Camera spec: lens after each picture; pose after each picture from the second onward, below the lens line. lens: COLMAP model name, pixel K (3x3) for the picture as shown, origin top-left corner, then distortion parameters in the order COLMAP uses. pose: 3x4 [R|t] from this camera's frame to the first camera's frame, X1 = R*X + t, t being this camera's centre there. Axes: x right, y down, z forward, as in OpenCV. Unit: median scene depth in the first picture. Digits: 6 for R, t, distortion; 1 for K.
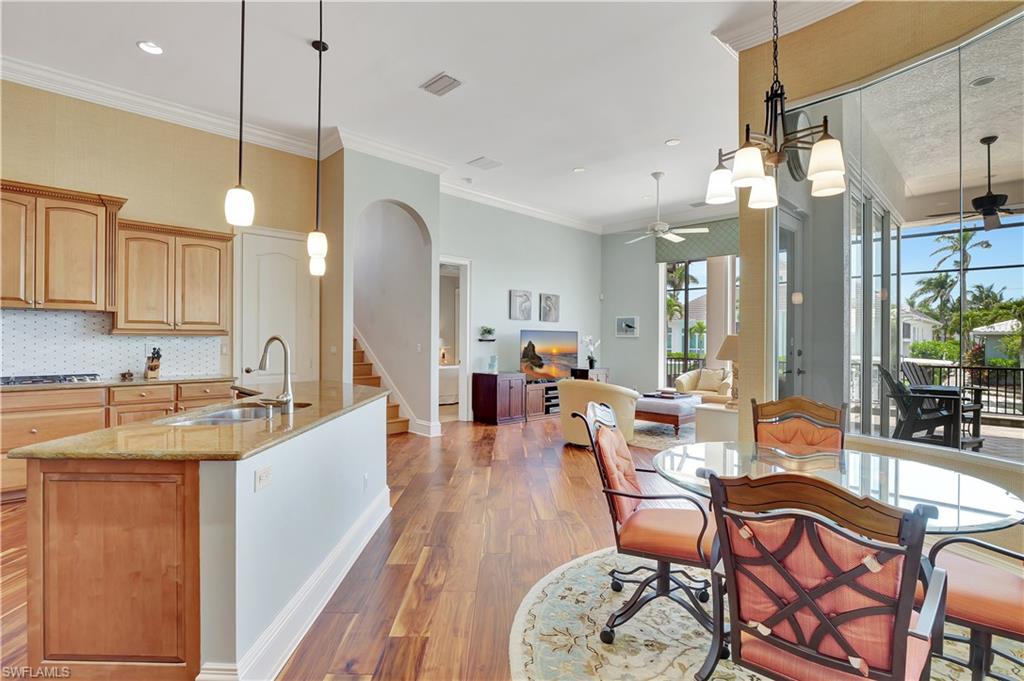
lens RADIAL K [[497.7, 0, 509.2], [0, 497.7, 336.5], [0, 0, 1]] dist [-0.009901, -0.002414]
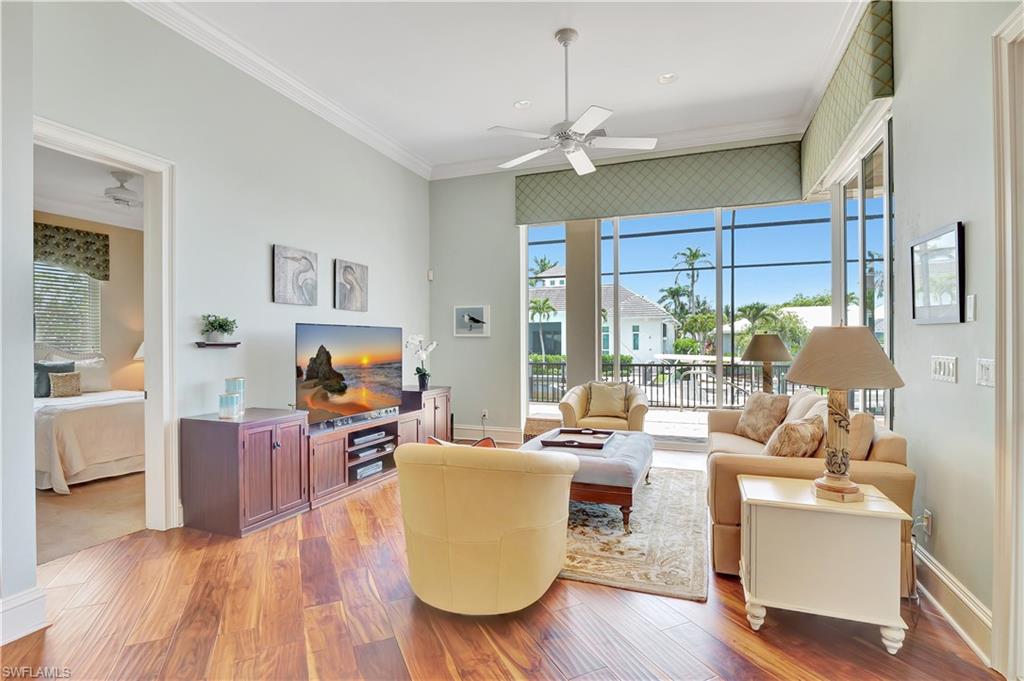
lens RADIAL K [[497.7, 0, 509.6], [0, 497.7, 341.0], [0, 0, 1]] dist [-0.009901, -0.002414]
pose [[0.912638, -0.011005, 0.408622, 0.014059], [0.008543, 0.999933, 0.007850, 0.002649], [-0.408681, -0.003674, 0.912670, 0.425454]]
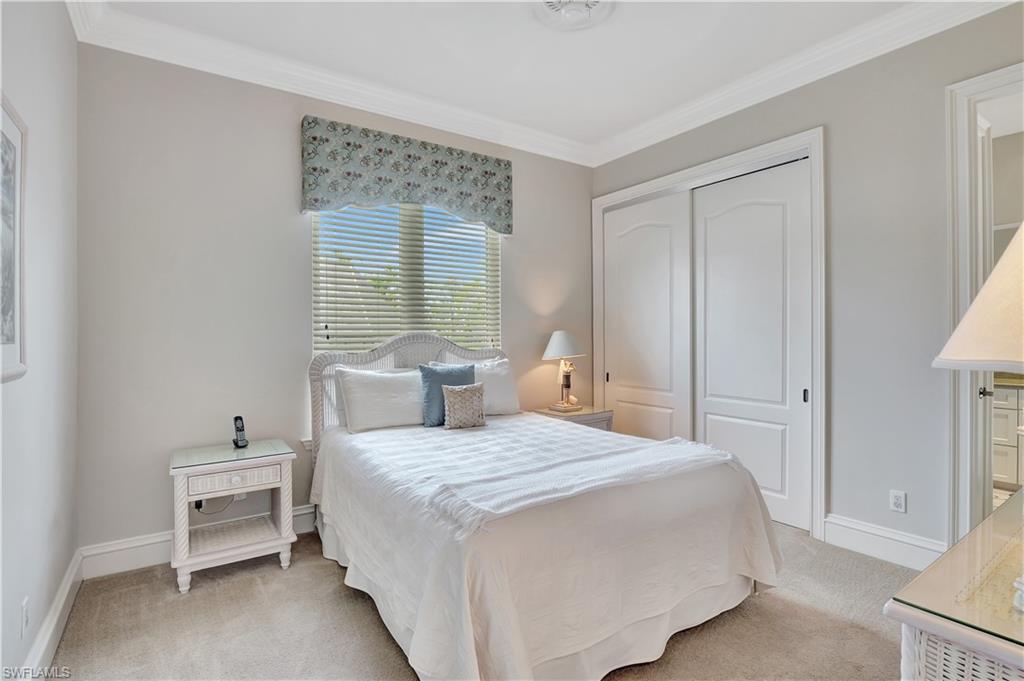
lens RADIAL K [[497.7, 0, 508.5], [0, 497.7, 335.2], [0, 0, 1]] dist [-0.009901, -0.002414]
pose [[0.983850, -0.014052, -0.178440, -0.067044], [0.015542, 0.999855, 0.006956, 0.003521], [0.178317, -0.009617, 0.983926, 0.650254]]
